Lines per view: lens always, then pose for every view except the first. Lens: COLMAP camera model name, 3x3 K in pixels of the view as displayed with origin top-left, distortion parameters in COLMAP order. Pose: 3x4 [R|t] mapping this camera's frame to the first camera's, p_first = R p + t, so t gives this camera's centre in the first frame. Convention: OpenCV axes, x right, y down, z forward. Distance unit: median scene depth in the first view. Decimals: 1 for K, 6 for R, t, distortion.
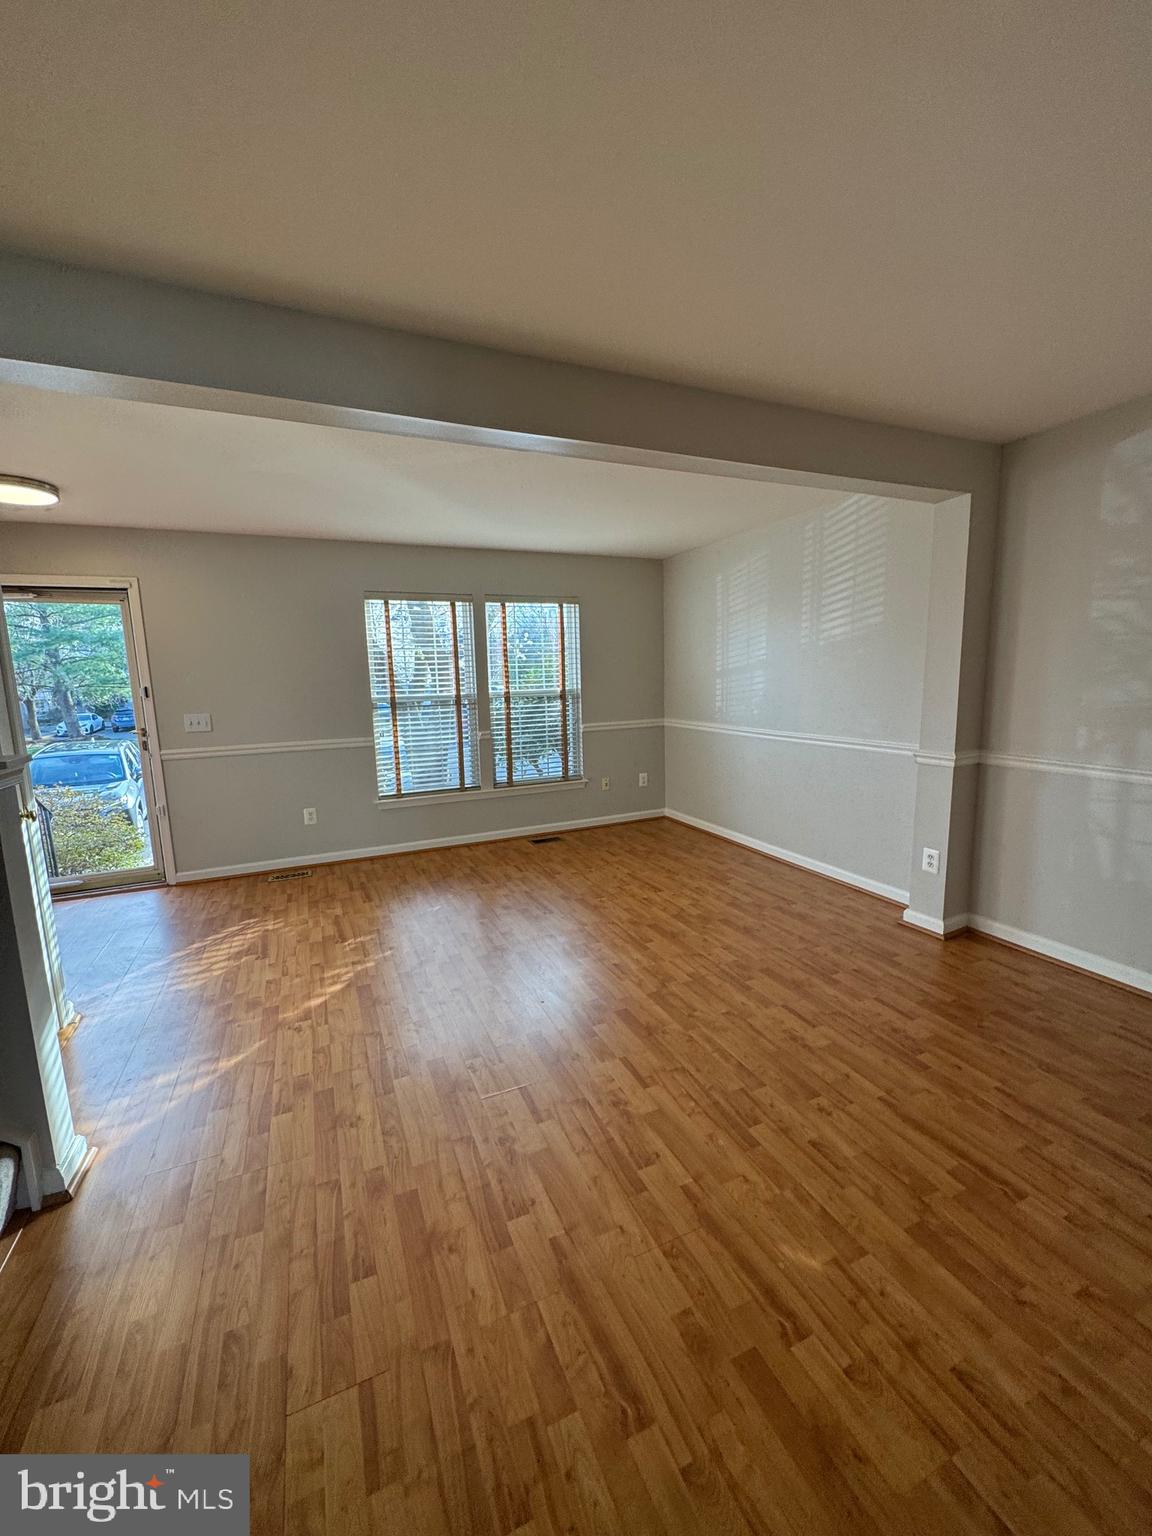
lens RADIAL K [[612.1, 0, 578.2], [0, 612.1, 770.0], [0, 0, 1]] dist [-0.005162, 0.001083]
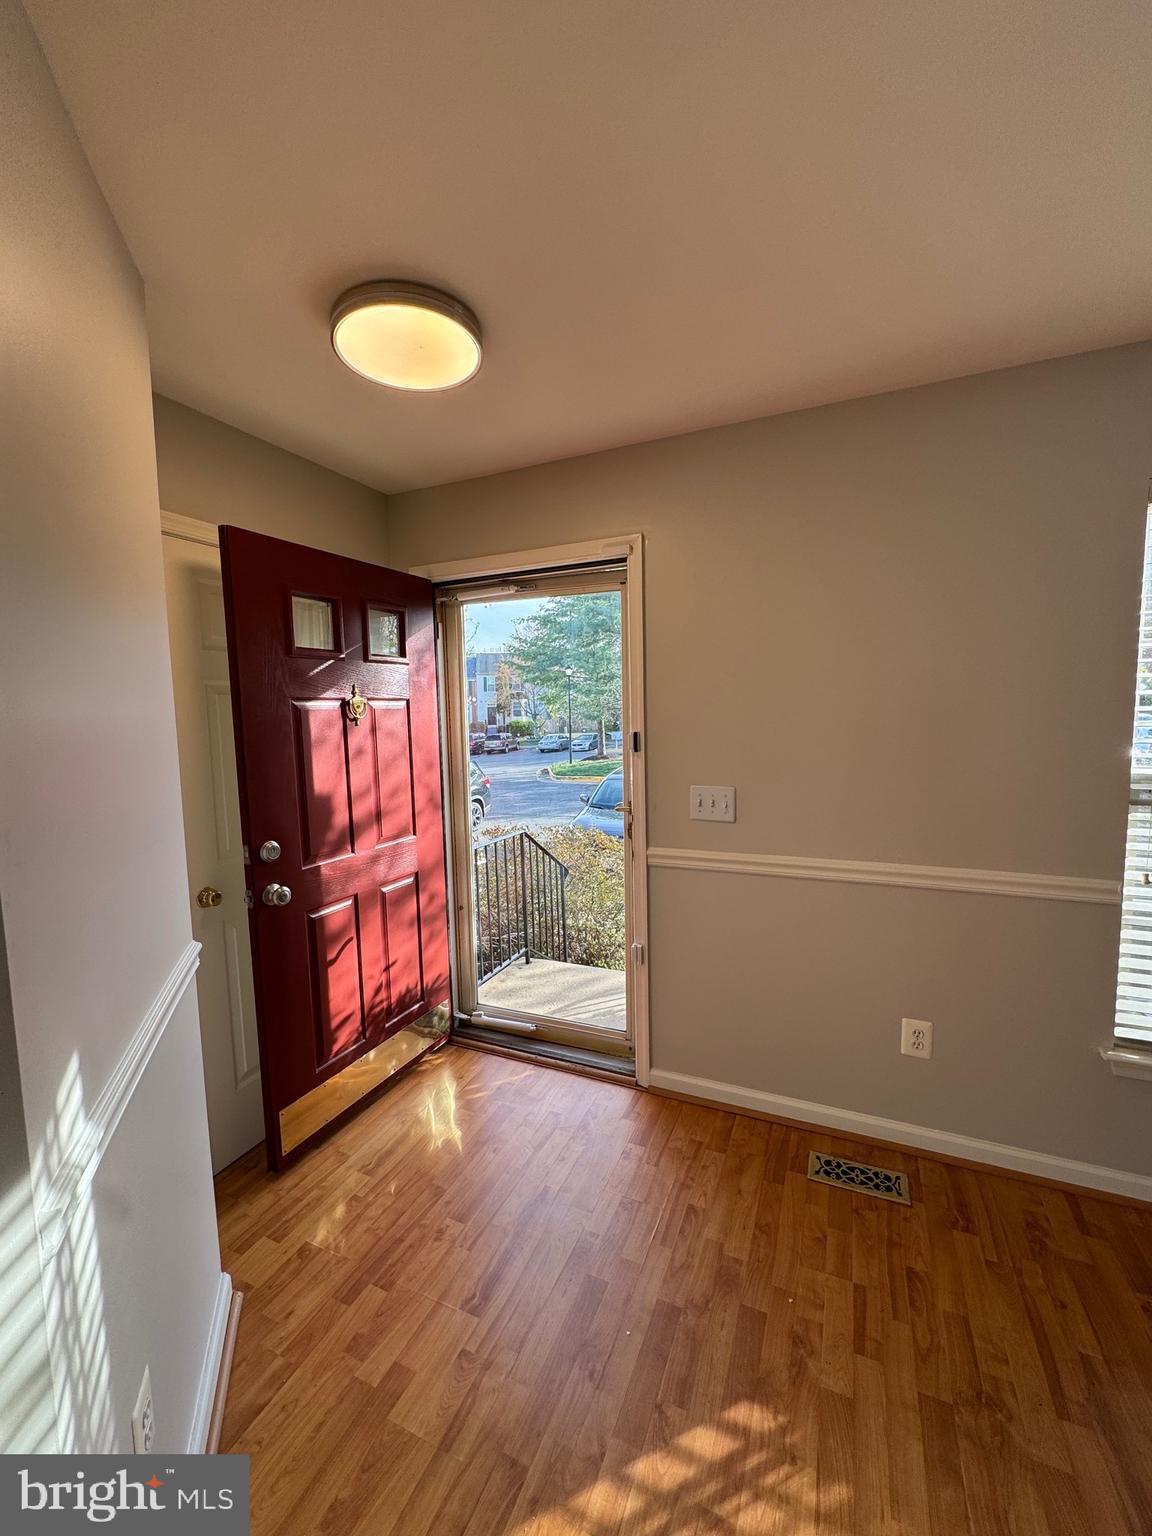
lens RADIAL K [[612.1, 0, 575.8], [0, 612.1, 765.7], [0, 0, 1]] dist [-0.005162, 0.001083]
pose [[0.670230, 0.079274, -0.737908, -0.457634], [-0.107371, 0.994176, 0.009281, -0.142061], [0.734345, 0.073009, 0.674838, 0.803928]]
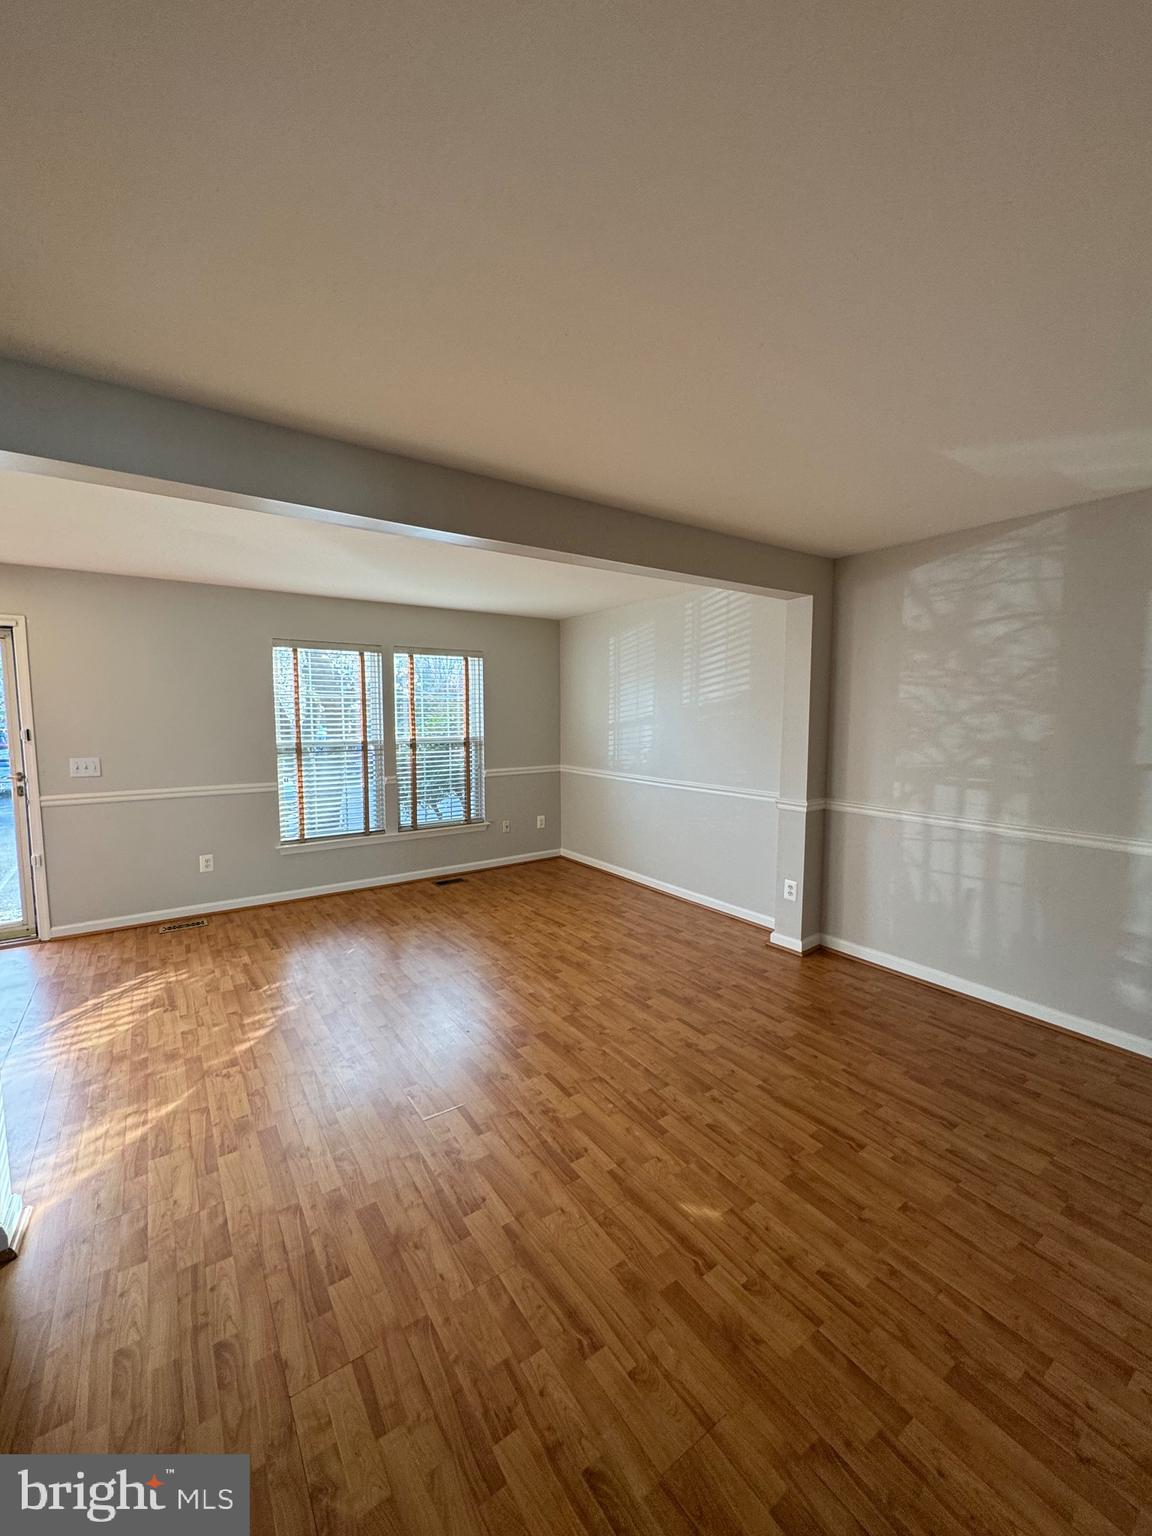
lens RADIAL K [[612.1, 0, 577.1], [0, 612.1, 772.3], [0, 0, 1]] dist [-0.005162, 0.001083]
pose [[0.981163, 0.007589, 0.193035, -0.073033], [0.003680, 0.998313, -0.057951, -0.015990], [-0.193149, 0.057570, 0.979479, -0.116932]]
